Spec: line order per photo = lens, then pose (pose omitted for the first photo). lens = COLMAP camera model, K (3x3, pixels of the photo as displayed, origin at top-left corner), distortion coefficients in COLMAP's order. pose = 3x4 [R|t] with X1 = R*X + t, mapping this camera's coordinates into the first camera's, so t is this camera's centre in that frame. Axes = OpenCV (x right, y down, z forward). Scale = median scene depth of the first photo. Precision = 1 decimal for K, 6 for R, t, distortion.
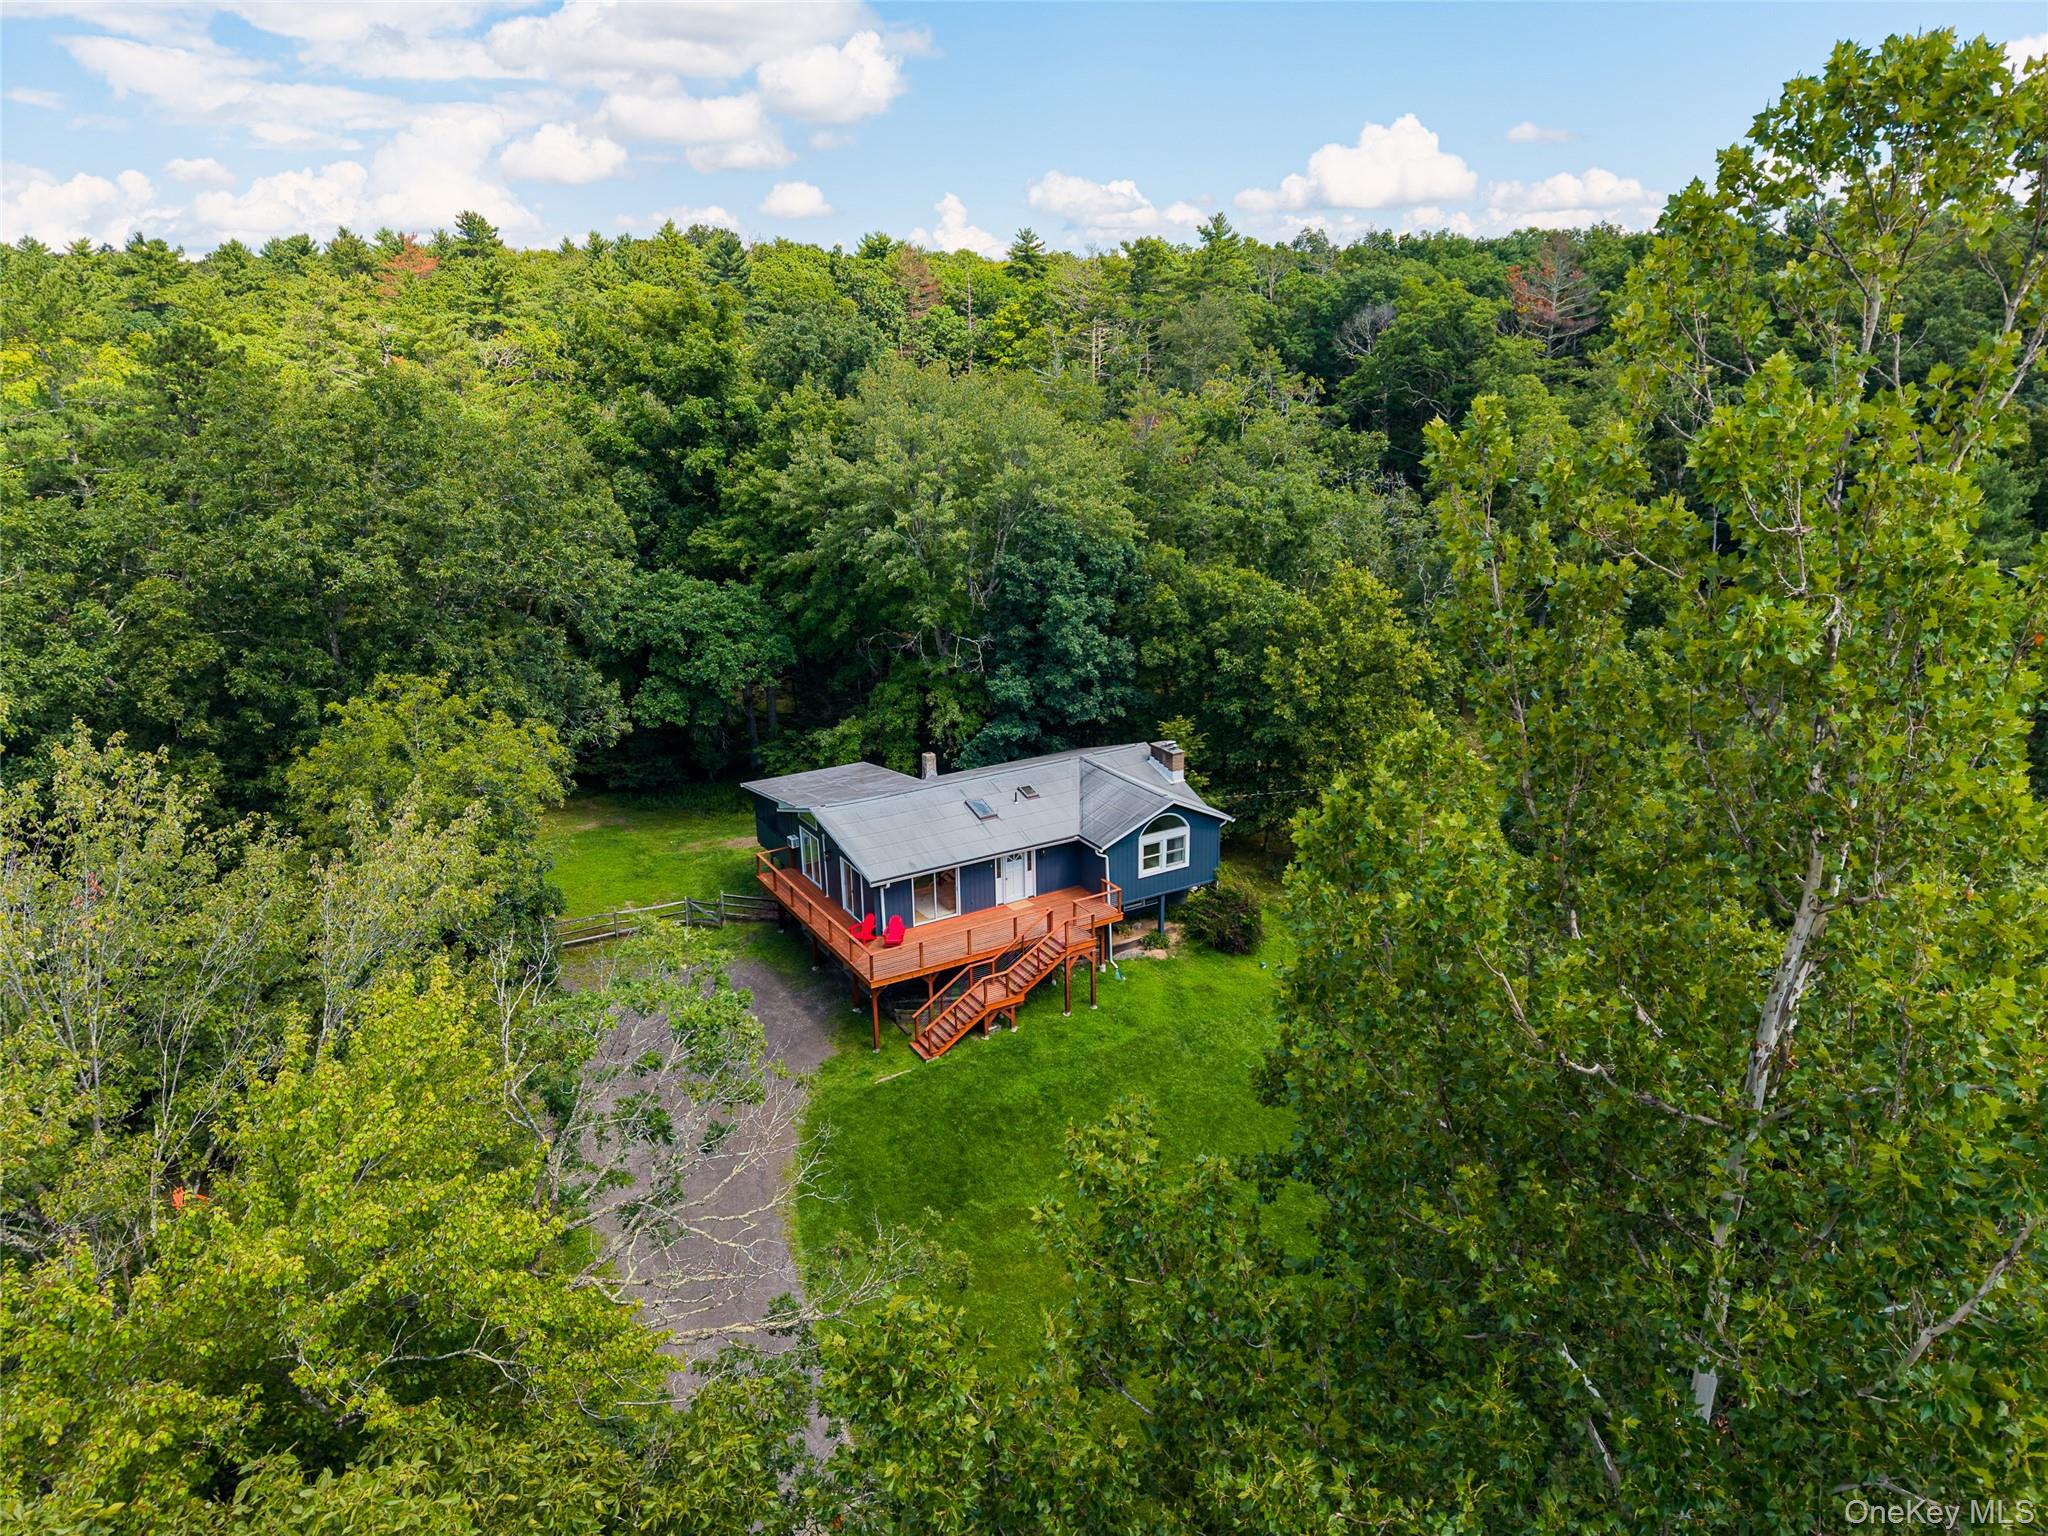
lens RADIAL K [[1416.9, 0, 1024.0], [0, 1416.9, 768.0], [0, 0, 1]] dist [0.050895, -0.122808]
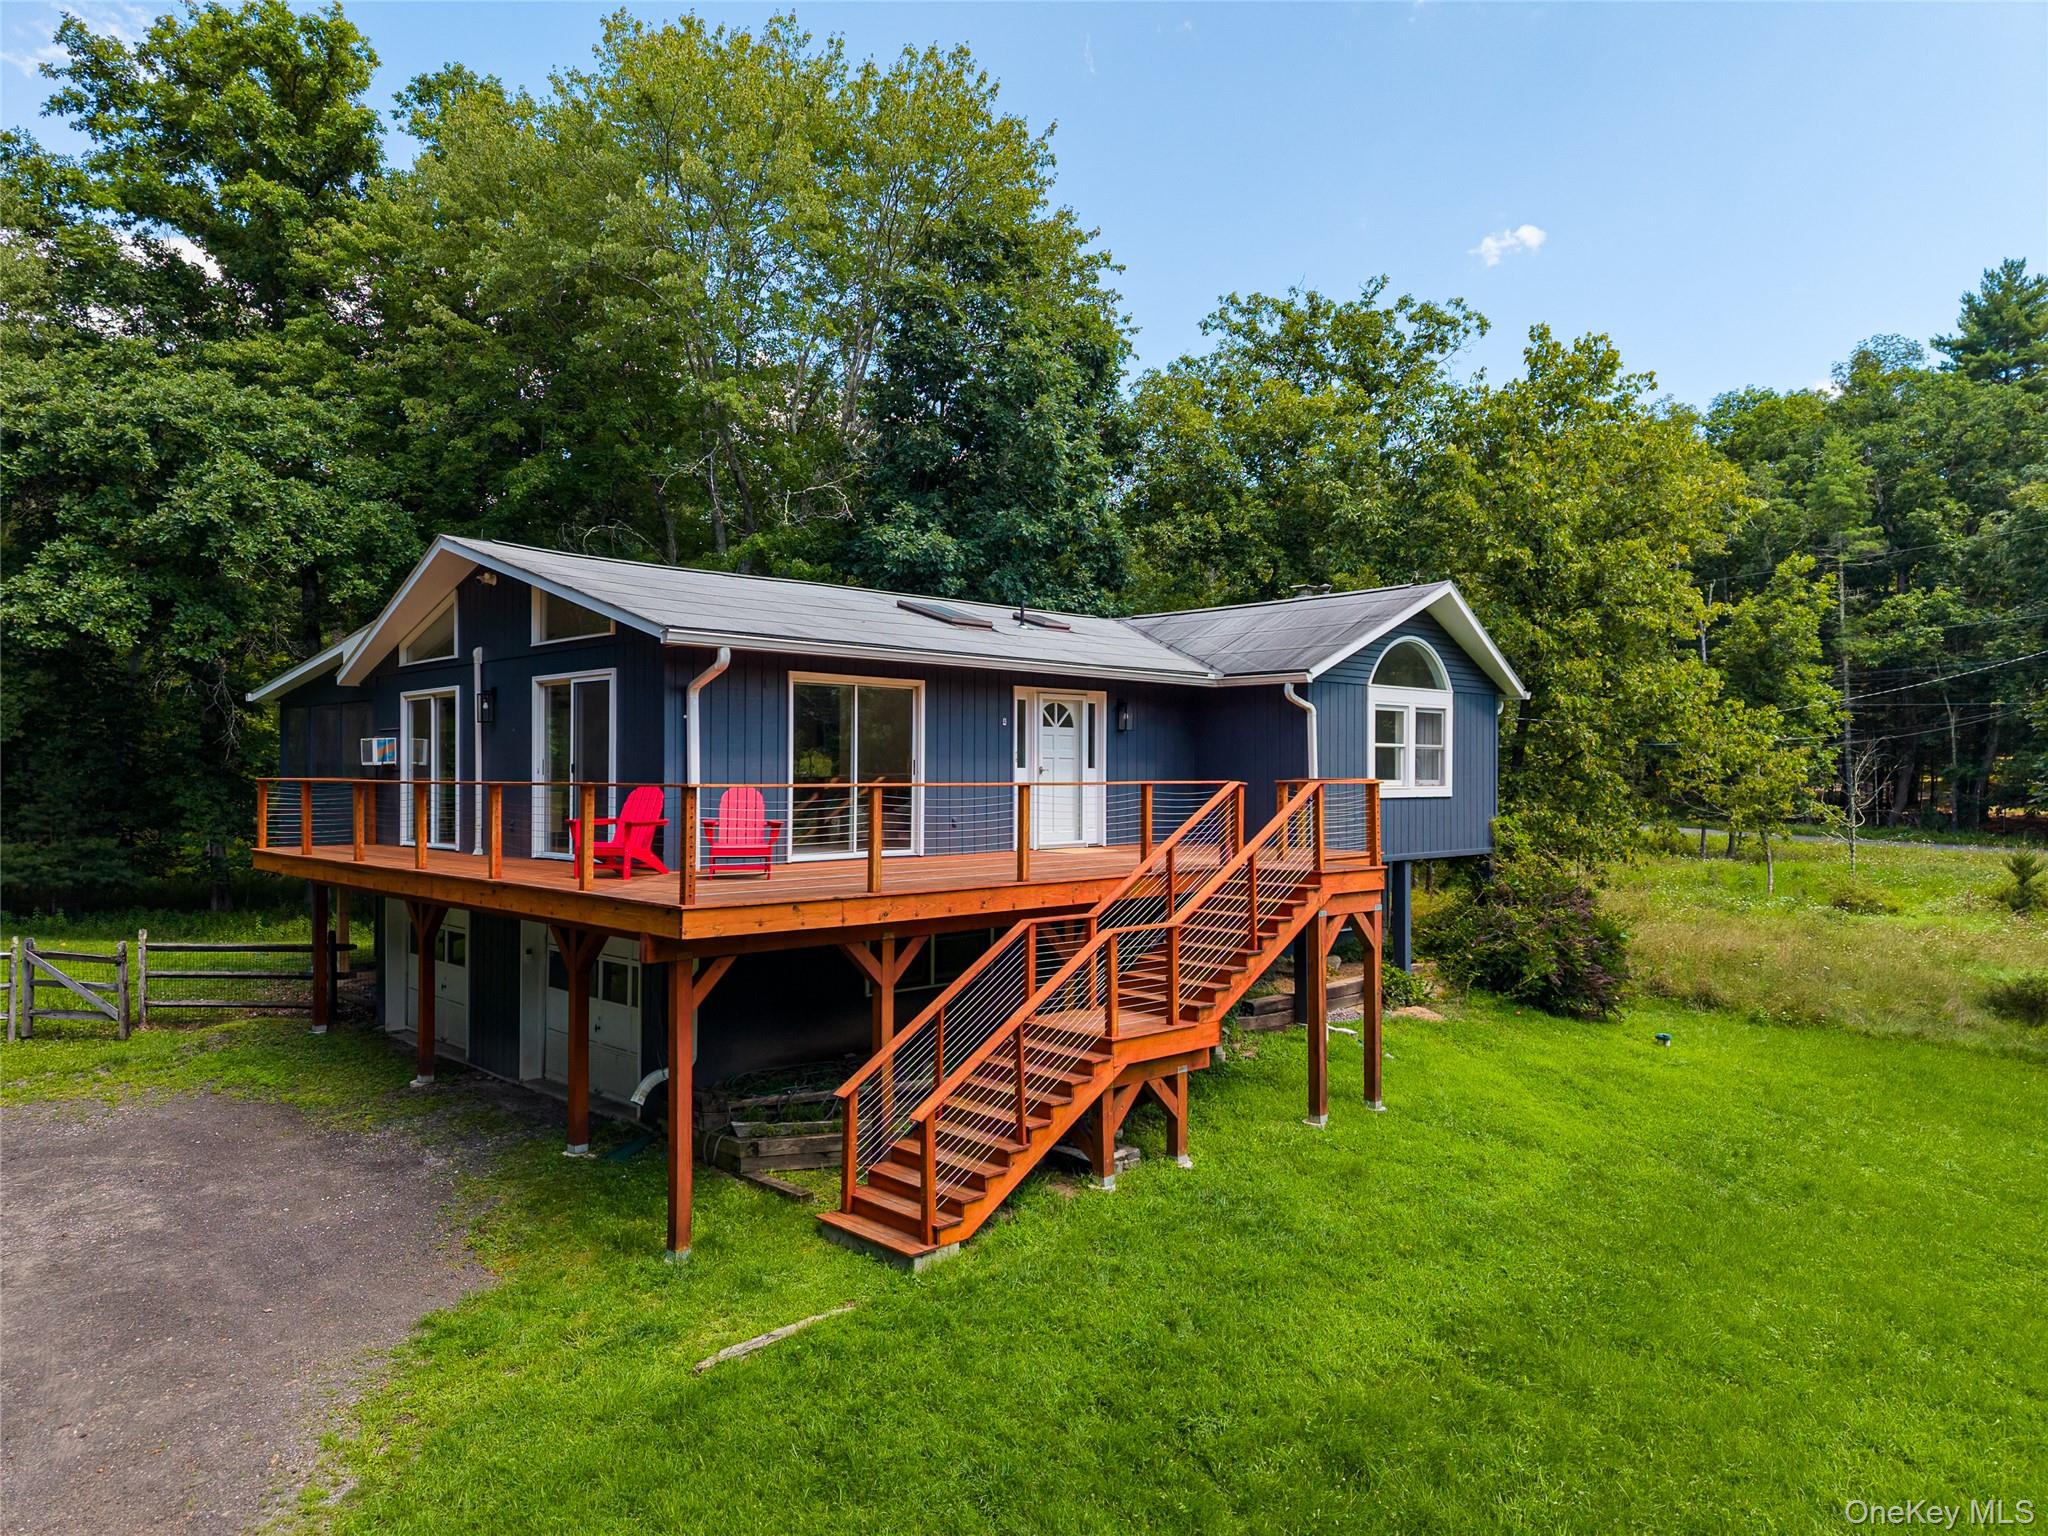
lens RADIAL K [[1387.3, 0, 1024.0], [0, 1387.3, 768.0], [0, 0, 1]] dist [0.003023, -0.007841]
pose [[0.969897, 0.018274, 0.242828, -0.096608], [0.062936, 0.944490, -0.322455, 0.183046], [-0.235241, 0.328030, 0.914909, 0.685274]]
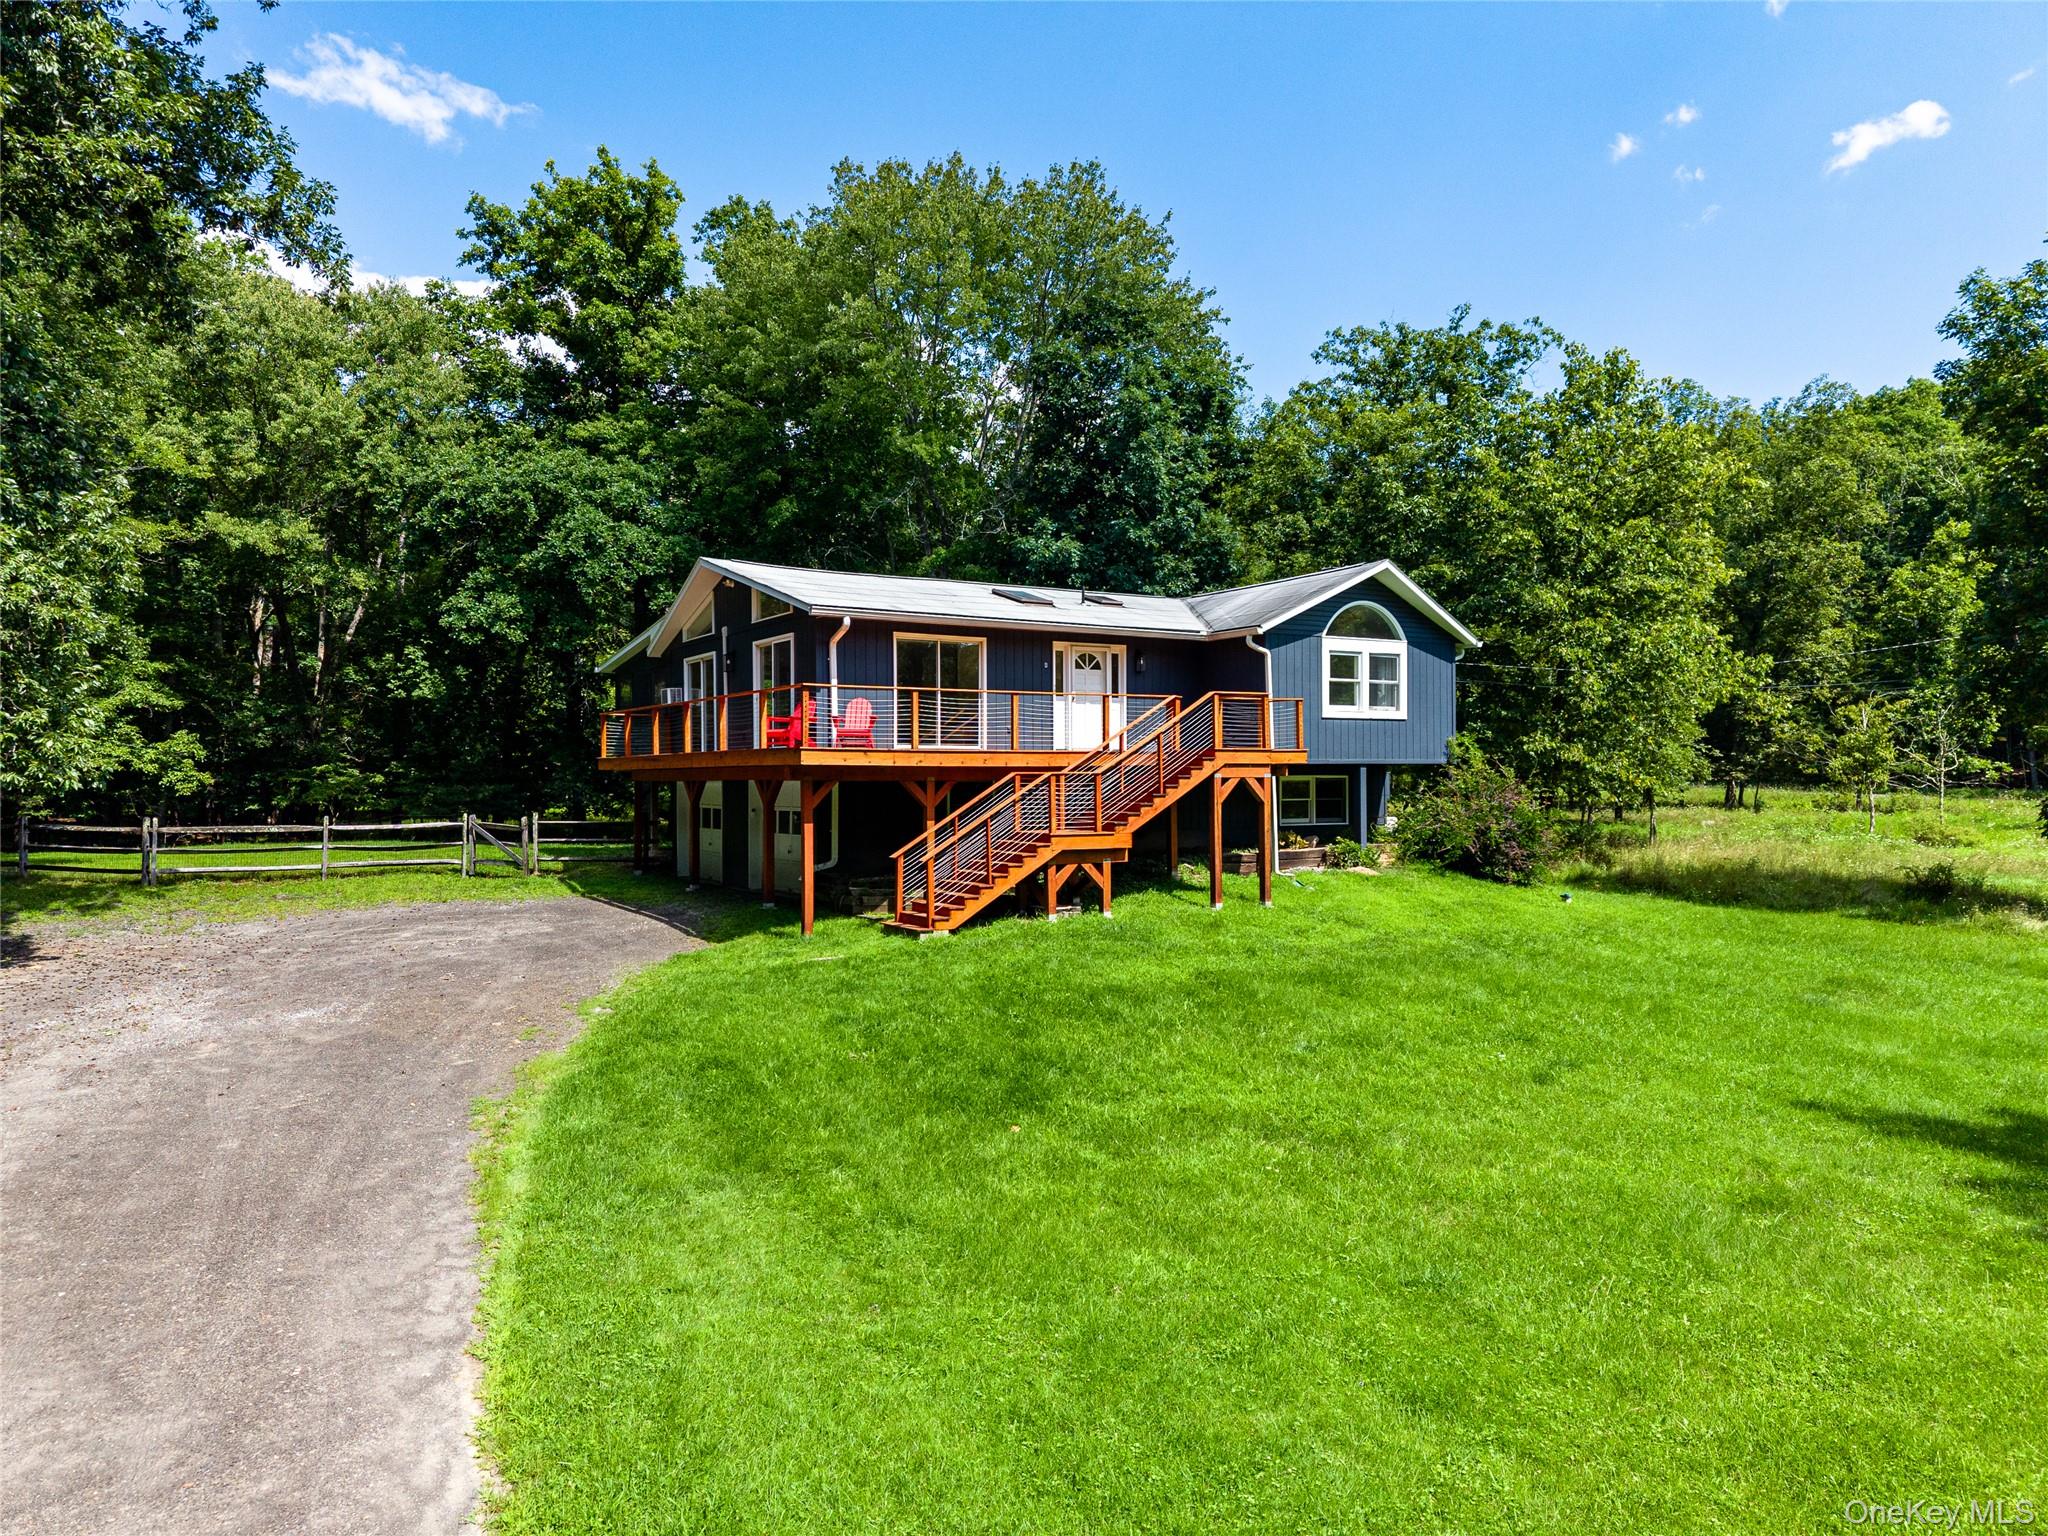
lens RADIAL K [[1416.9, 0, 1024.0], [0, 1416.9, 768.0], [0, 0, 1]] dist [0.050895, -0.122808]
pose [[0.999669, 0.009565, 0.023870, -0.042089], [-0.001052, 0.942680, -0.333696, 0.271783], [-0.025694, 0.333560, 0.942379, 0.514637]]
